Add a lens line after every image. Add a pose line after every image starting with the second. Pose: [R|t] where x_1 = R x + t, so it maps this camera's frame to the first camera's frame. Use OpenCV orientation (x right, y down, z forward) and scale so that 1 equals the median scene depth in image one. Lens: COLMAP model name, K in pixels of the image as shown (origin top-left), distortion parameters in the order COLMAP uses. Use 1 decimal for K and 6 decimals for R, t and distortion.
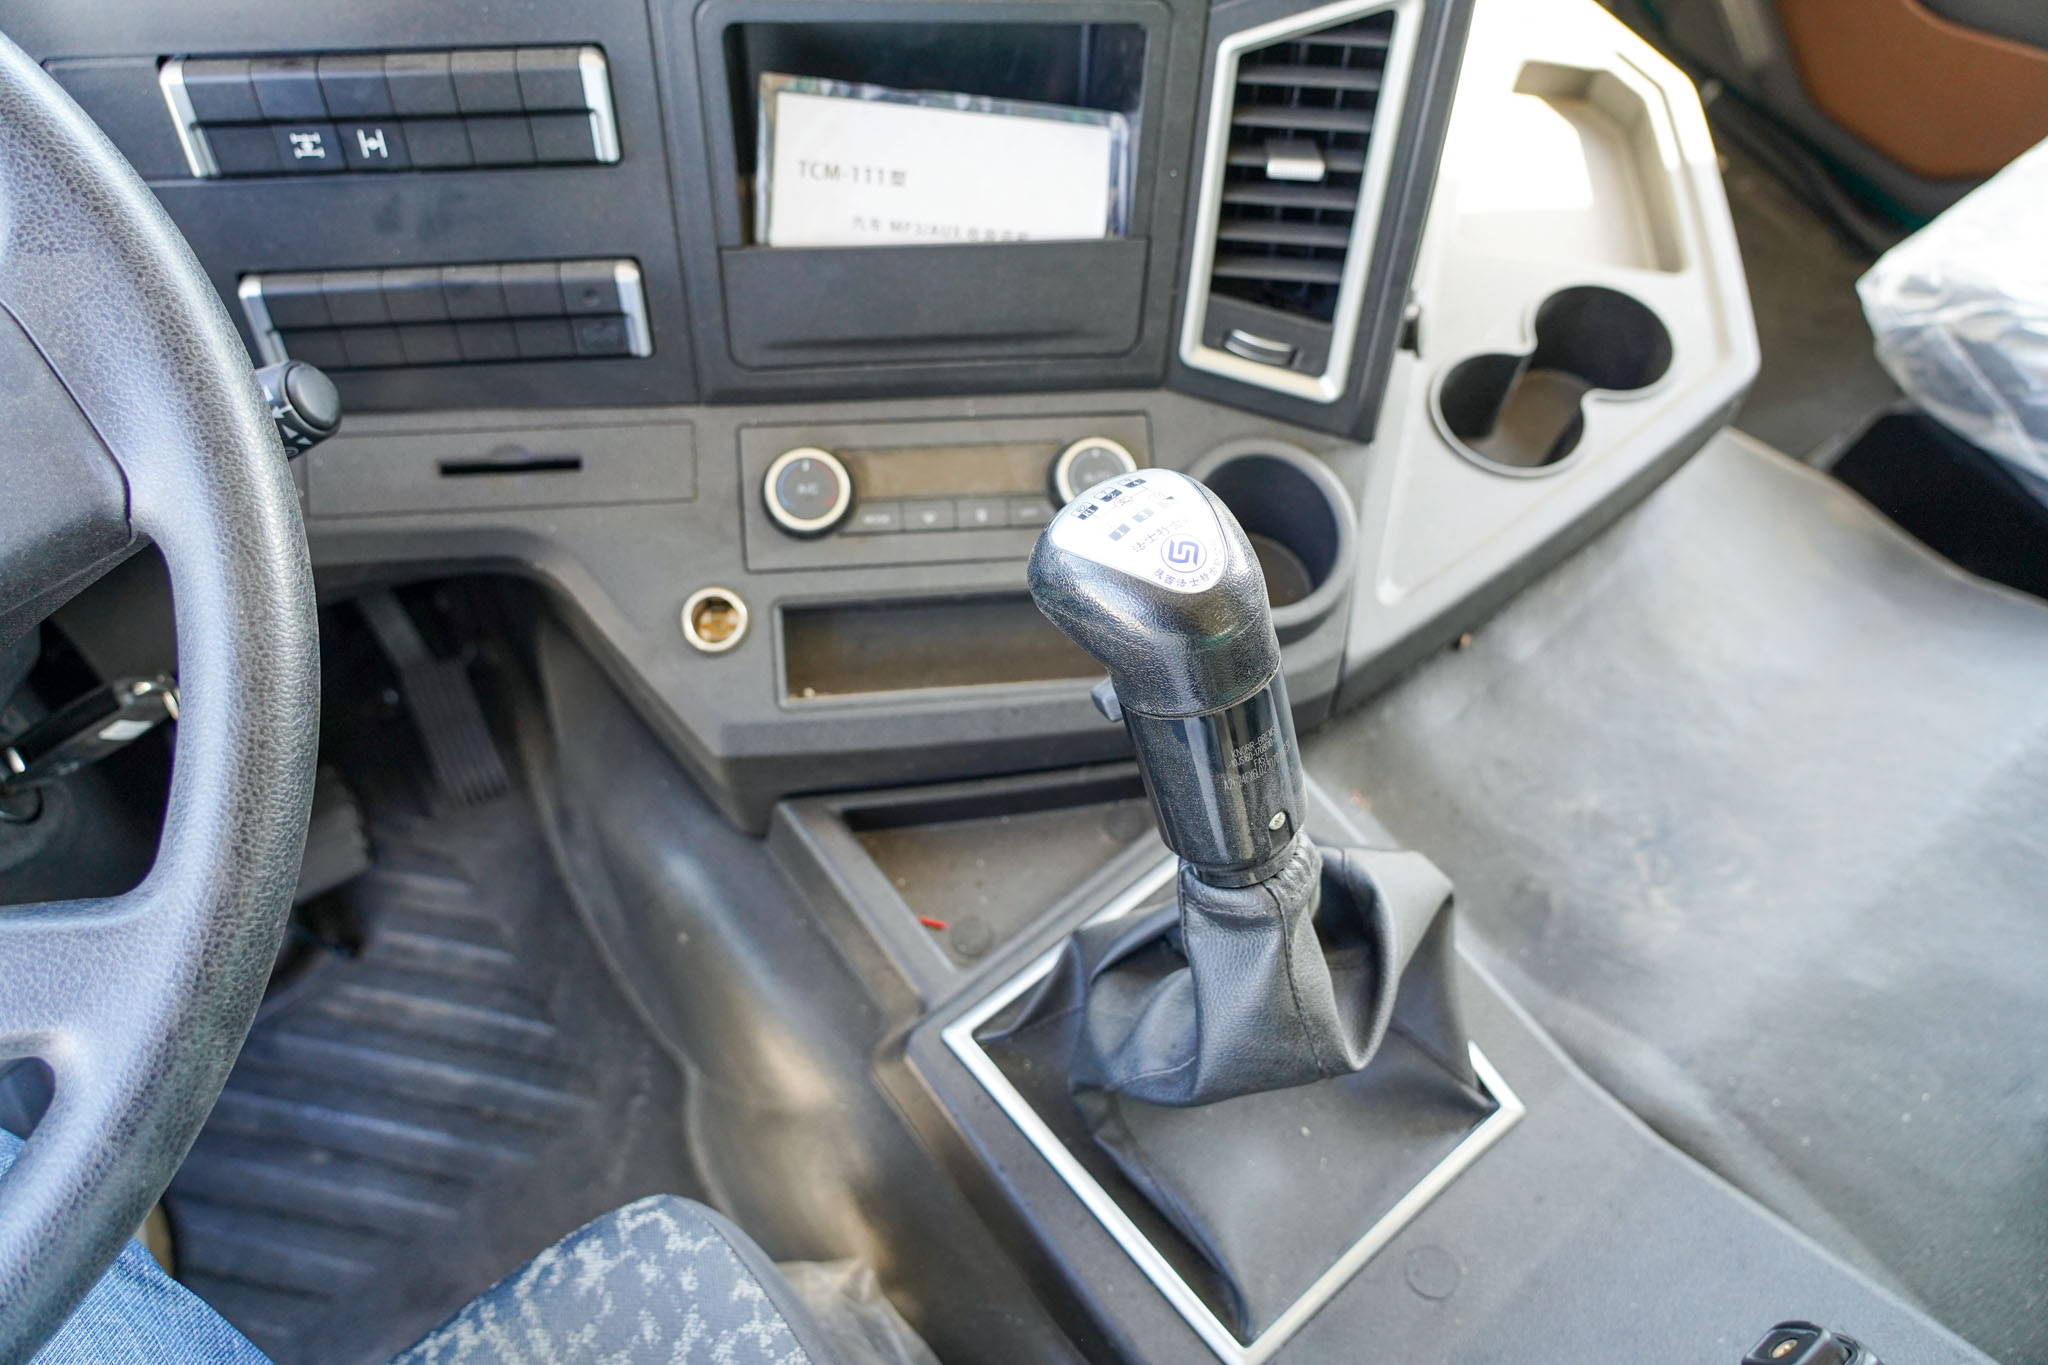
lens RADIAL K [[1376.7, 0, 1026.6], [0, 1376.7, 661.6], [0, 0, 1]] dist [-0.023595, 0.002906]
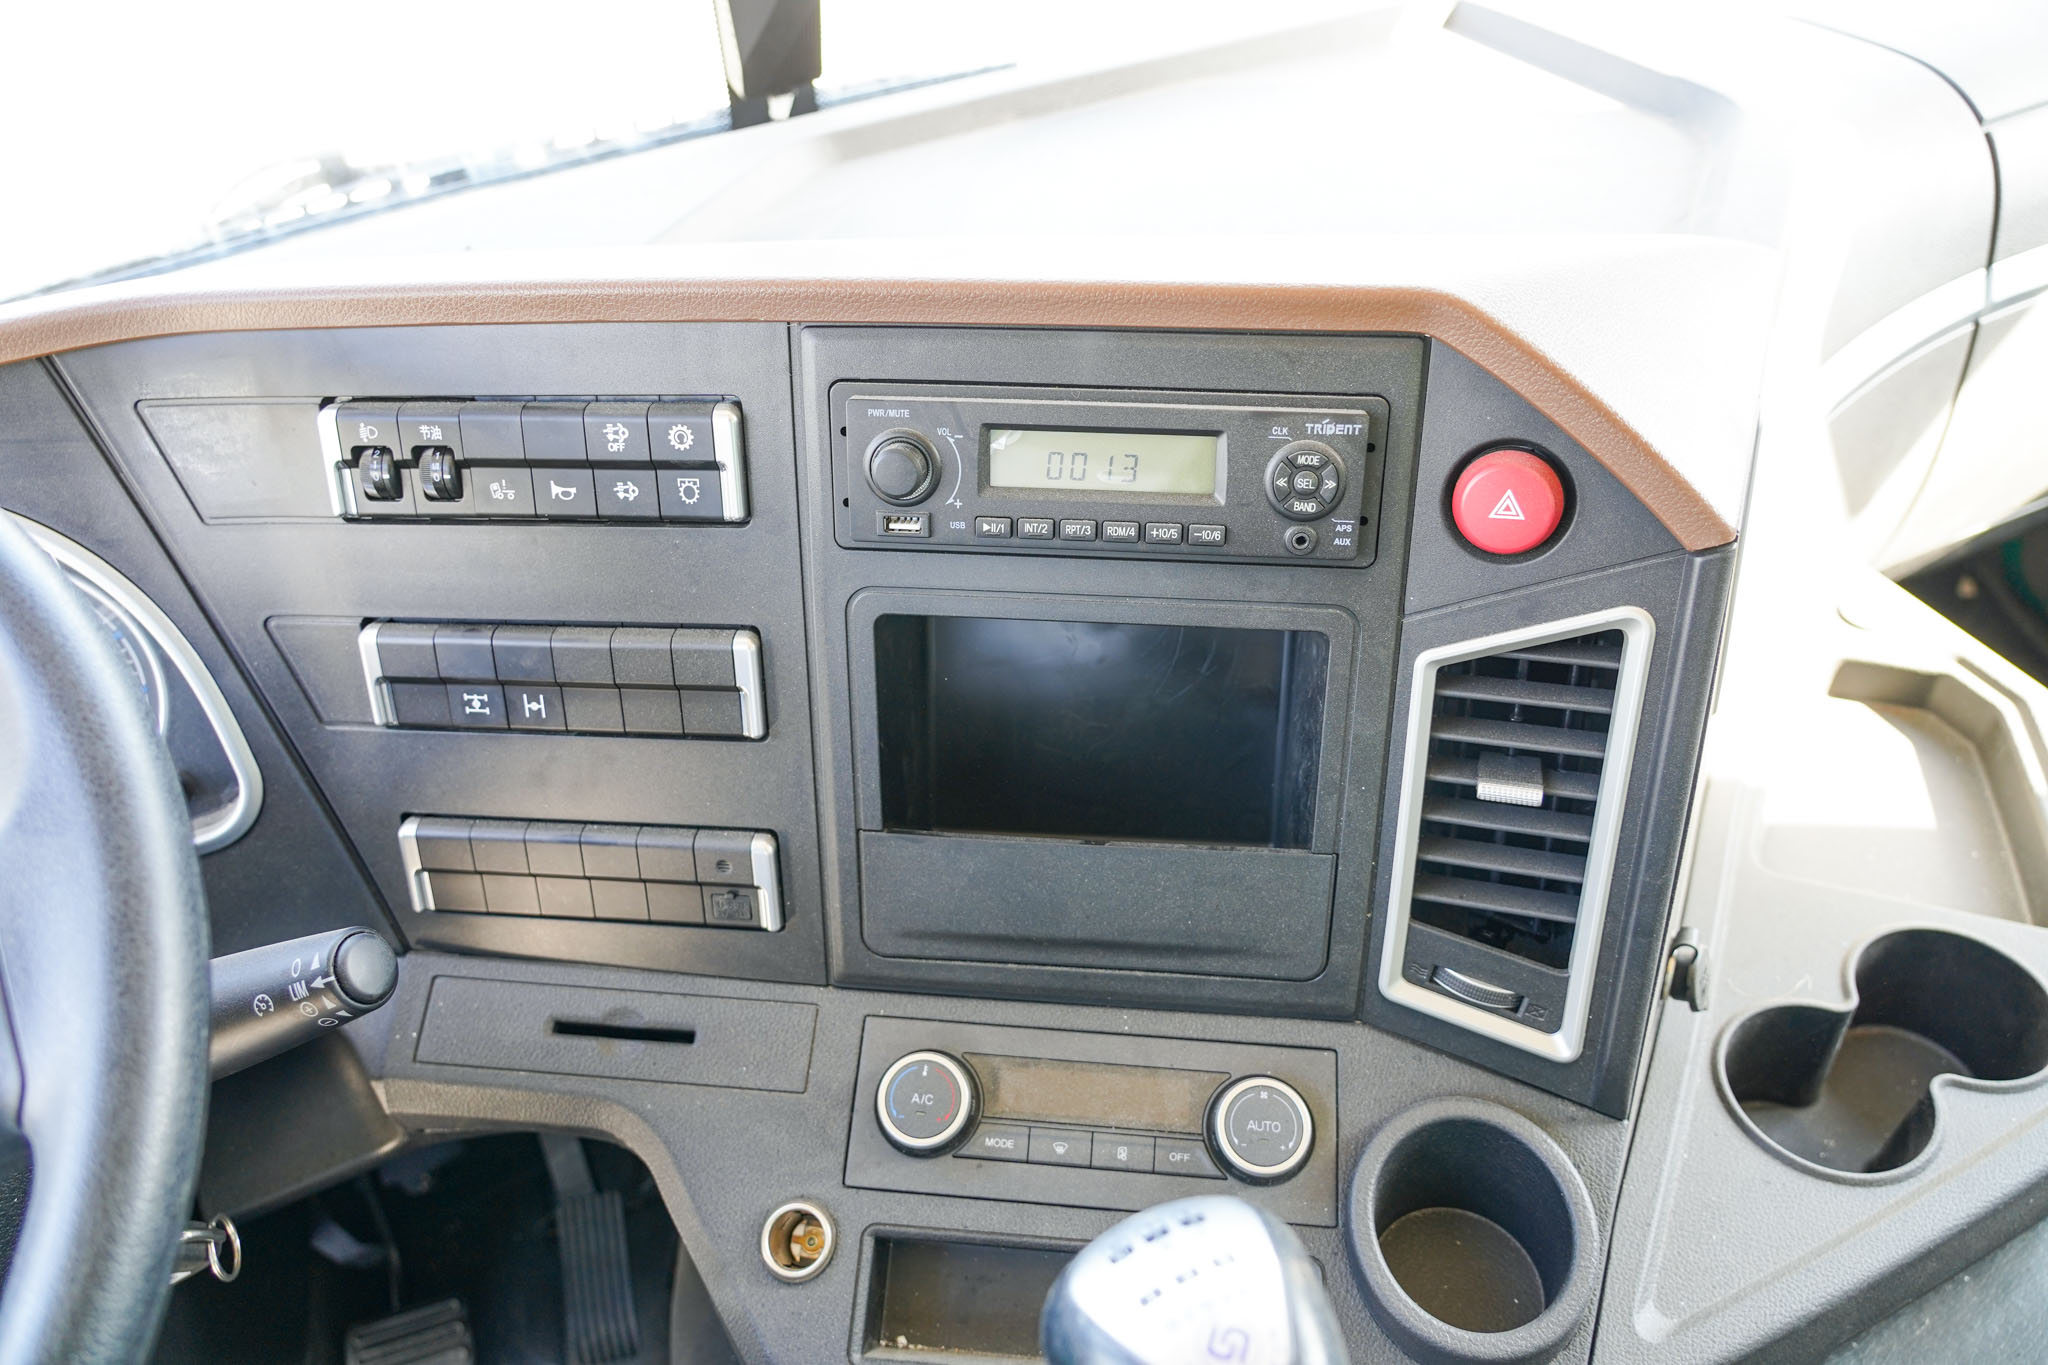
lens RADIAL K [[1395.3, 0, 1017.9], [0, 1395.3, 672.4], [0, 0, 1]] dist [-0.021621, 0.004599]
pose [[0.966750, 0.054299, -0.249893, 0.107034], [-0.137809, 0.933785, -0.330233, -0.094884], [0.215415, 0.353690, 0.910220, 0.108825]]
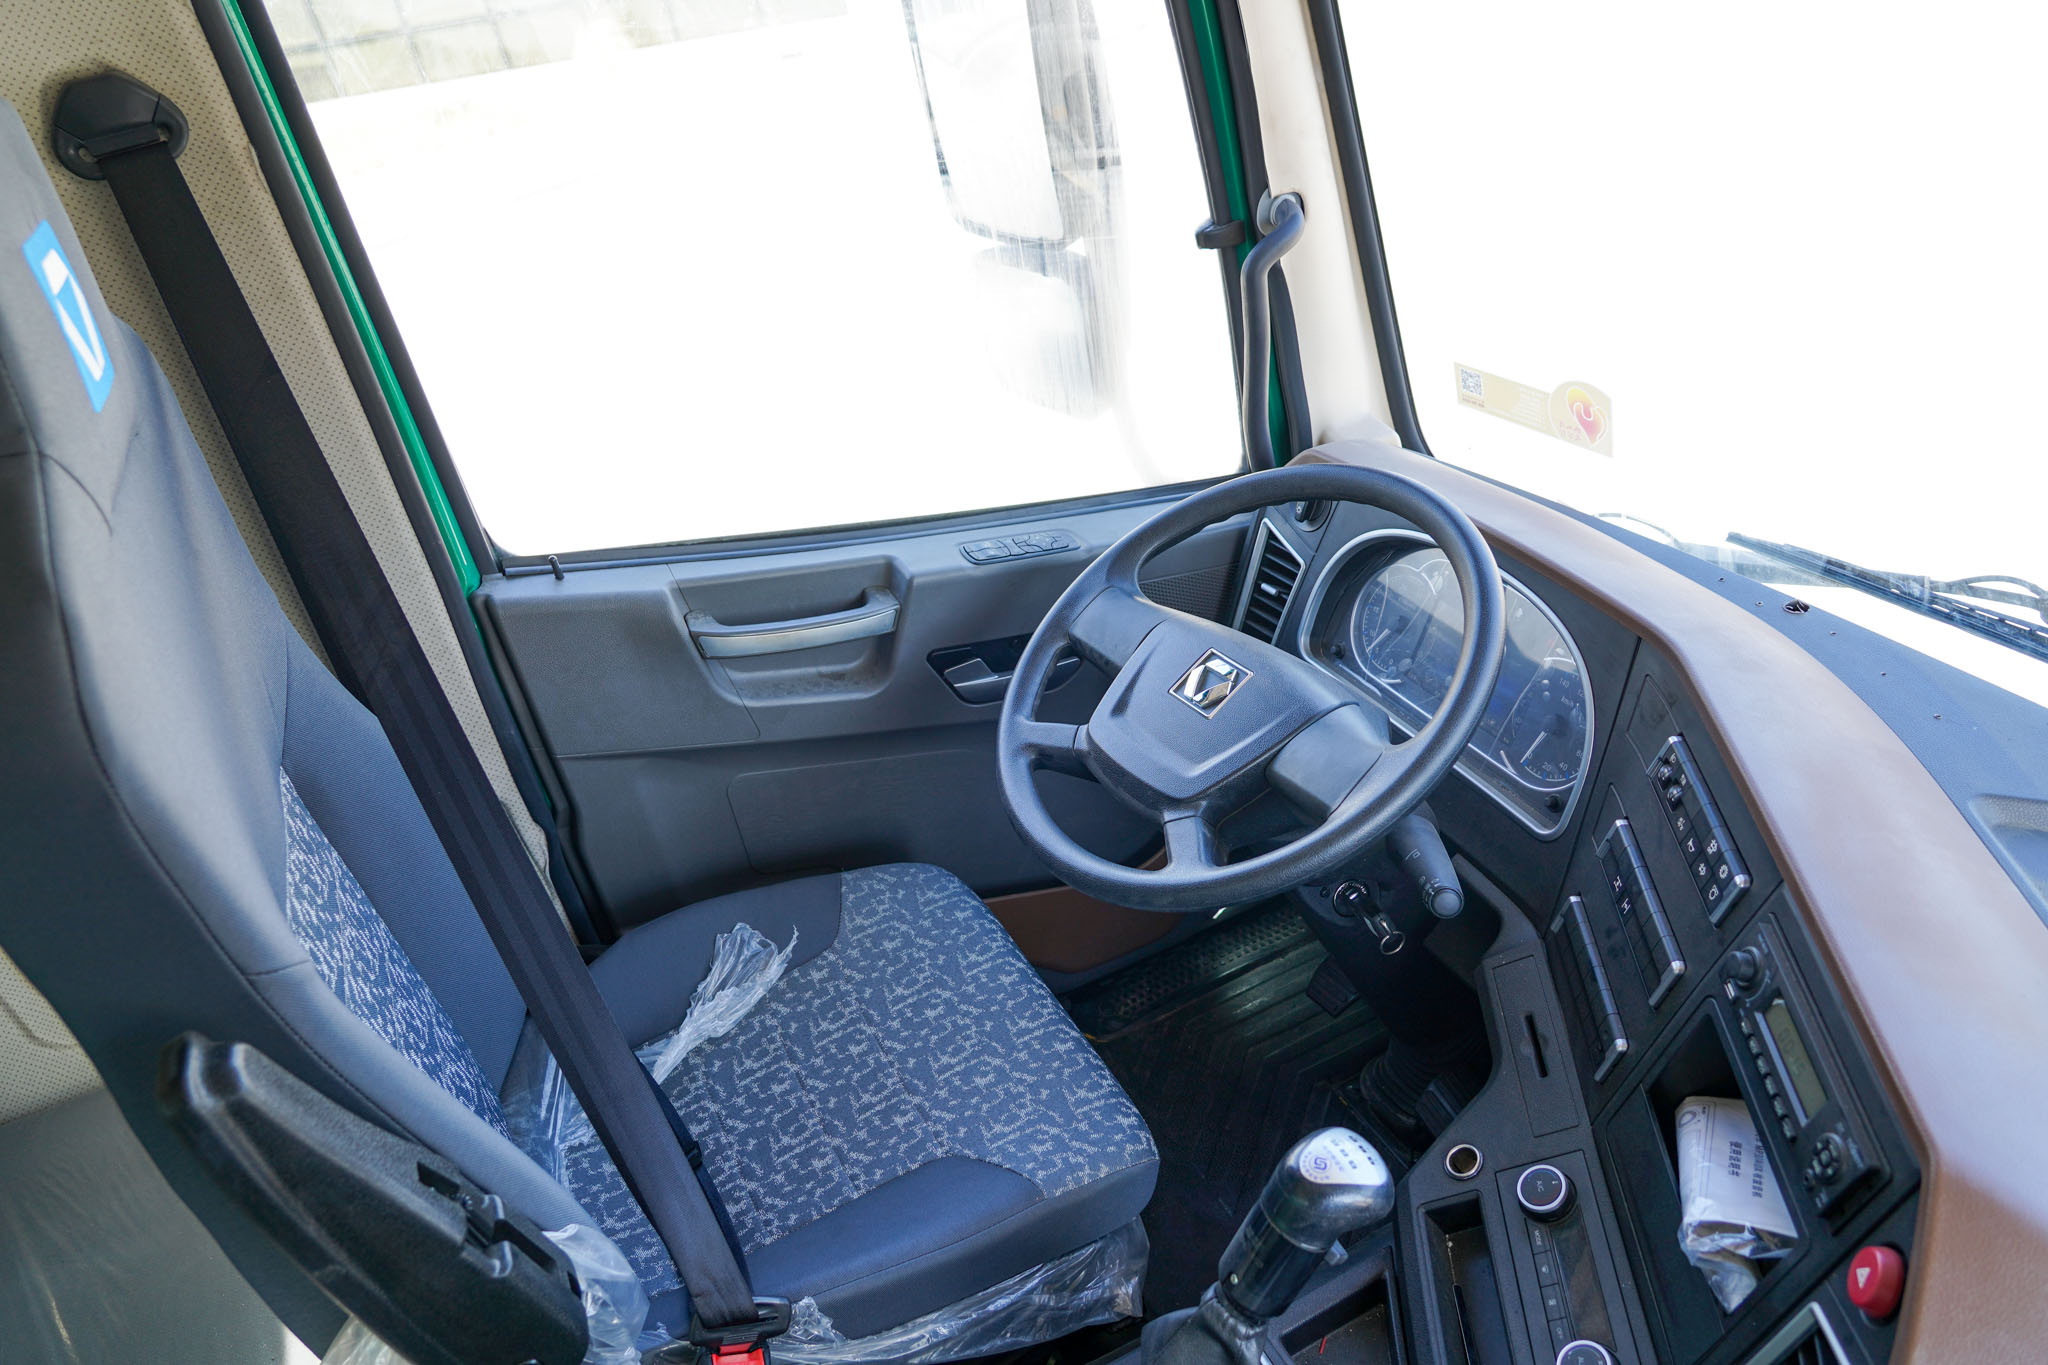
lens RADIAL K [[1395.3, 0, 1017.9], [0, 1395.3, 672.4], [0, 0, 1]] dist [-0.021621, 0.004599]
pose [[-0.215254, 0.523280, -0.824527, 1.009100], [-0.795418, 0.395882, 0.458898, -0.627908], [0.566547, 0.754623, 0.331011, -0.347553]]
